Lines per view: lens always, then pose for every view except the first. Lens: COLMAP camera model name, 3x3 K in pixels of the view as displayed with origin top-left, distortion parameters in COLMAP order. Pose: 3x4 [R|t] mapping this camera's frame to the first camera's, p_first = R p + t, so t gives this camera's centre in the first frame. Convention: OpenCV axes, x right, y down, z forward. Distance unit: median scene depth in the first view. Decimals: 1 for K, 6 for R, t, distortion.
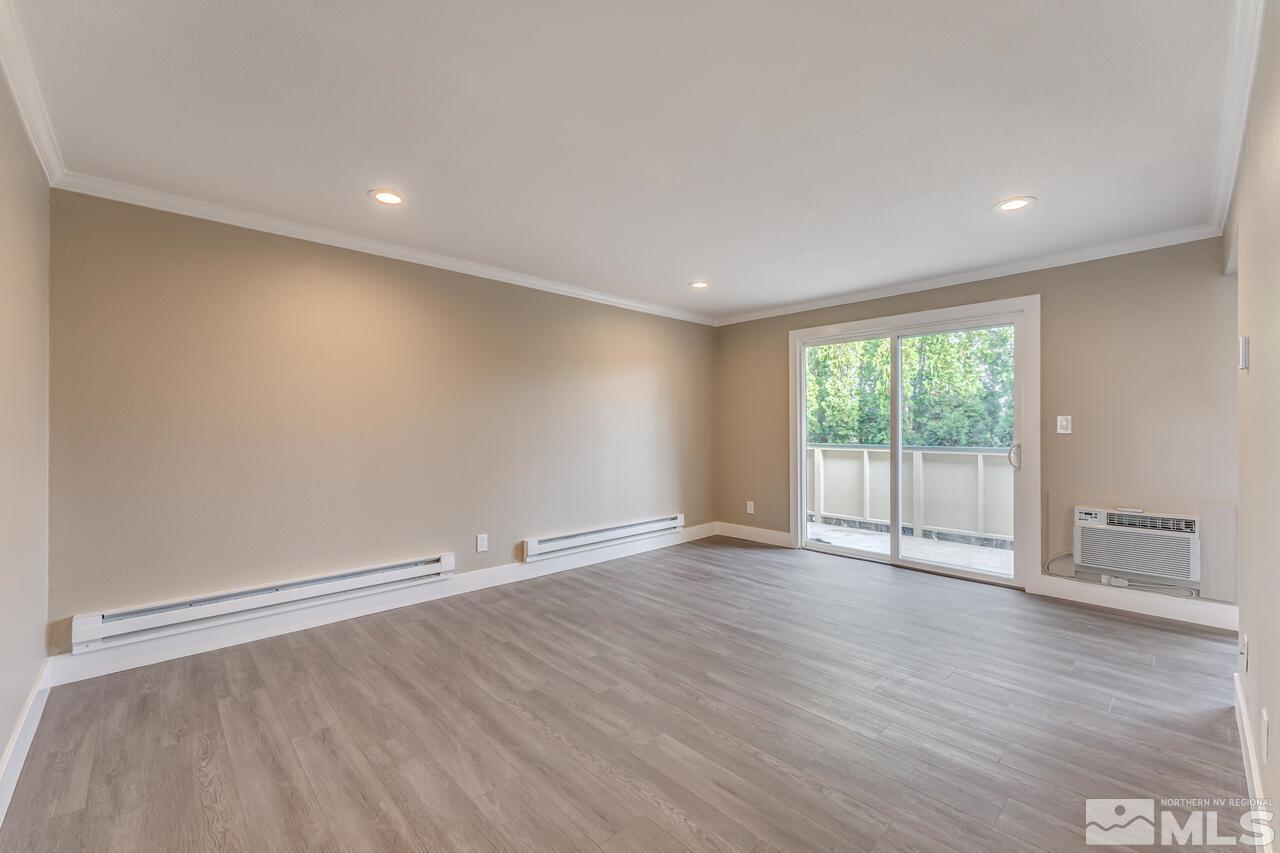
lens RADIAL K [[519.5, 0, 632.1], [0, 519.5, 416.3], [0, 0, 1]] dist [0.012466, -0.000055]
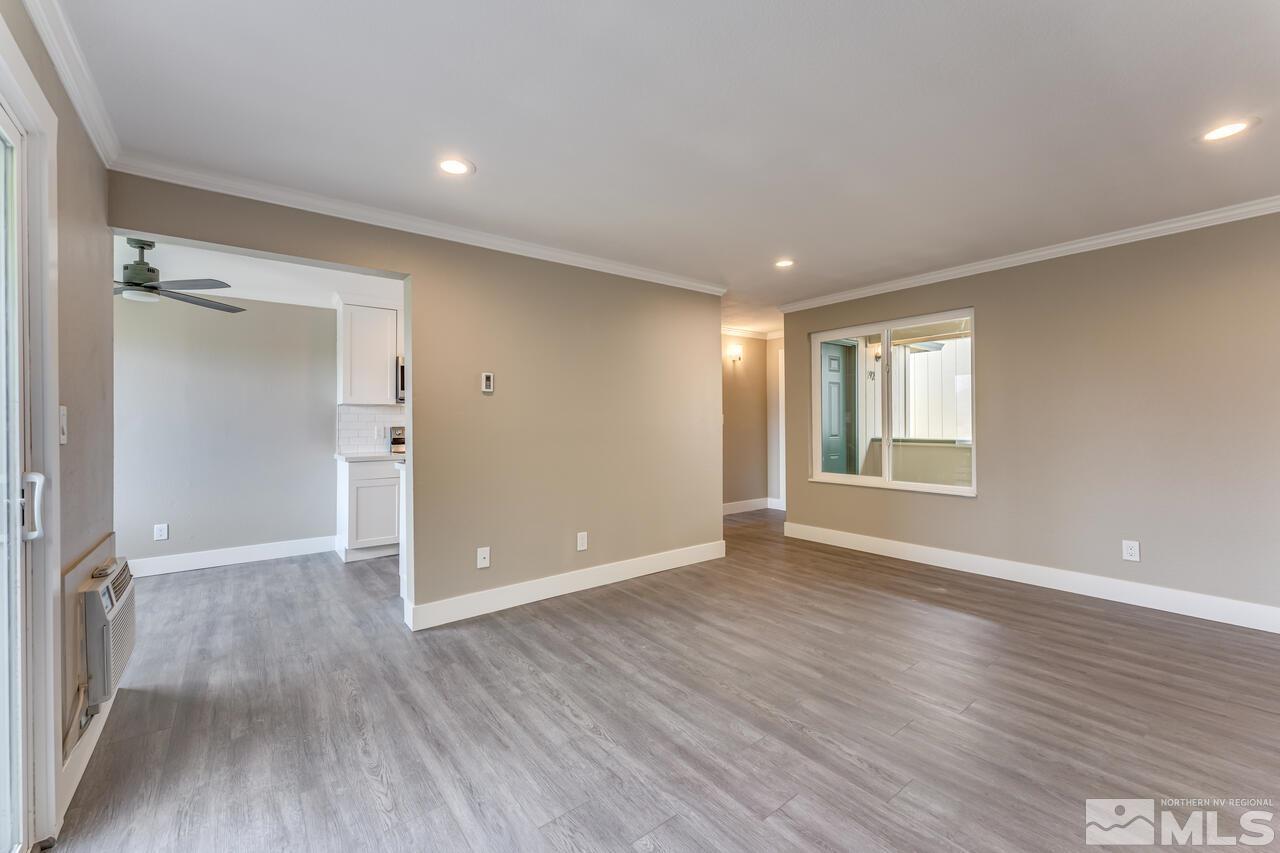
lens RADIAL K [[513.8, 0, 637.9], [0, 513.8, 428.4], [0, 0, 1]] dist [0.000659, 0.000201]
pose [[-0.996620, 0.010605, 0.081468, 0.291827], [0.009519, 0.999861, -0.013711, 0.034078], [-0.081602, -0.012889, -0.996582, 1.440173]]
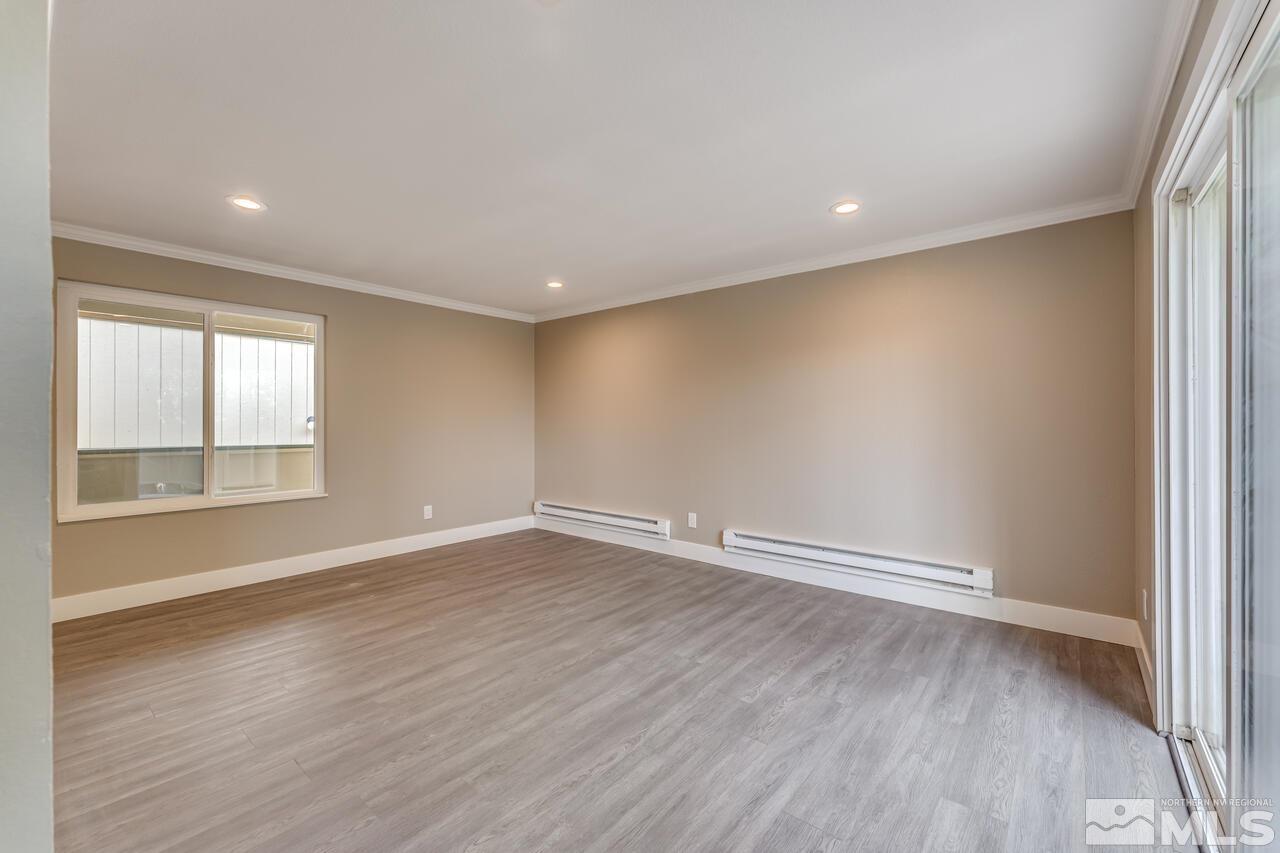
lens RADIAL K [[518.0, 0, 634.2], [0, 518.0, 425.6], [0, 0, 1]] dist [0.000190, -0.000123]
pose [[0.124289, 0.008906, -0.992206, 0.934973], [0.026622, 0.999570, 0.012307, 0.015773], [0.991889, -0.027944, 0.123999, 0.815435]]
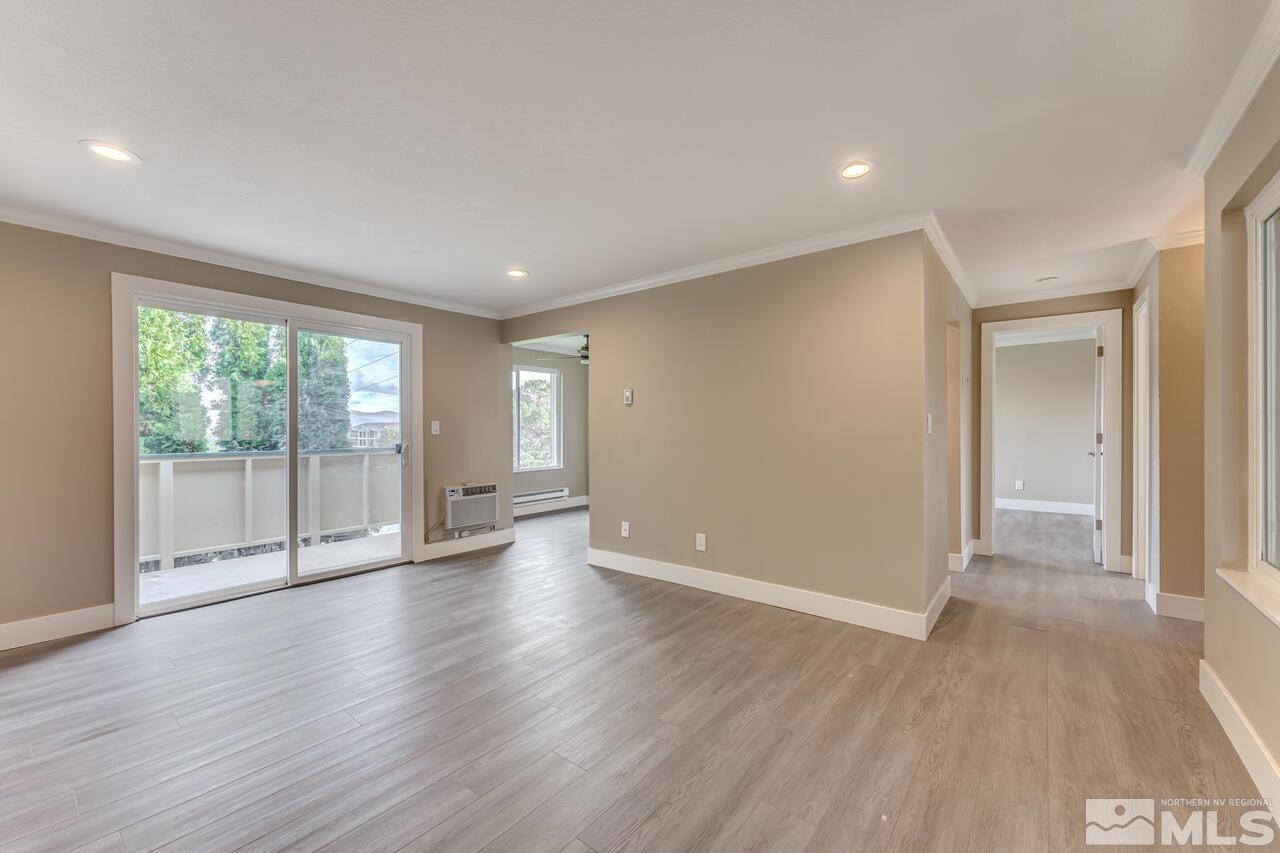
lens RADIAL K [[513.8, 0, 637.9], [0, 513.8, 428.4], [0, 0, 1]] dist [0.000659, 0.000201]
pose [[-0.147955, 0.004864, 0.988982, -0.562407], [-0.019423, 0.999781, -0.007823, 0.018589], [-0.988803, -0.020367, -0.147828, 0.706018]]
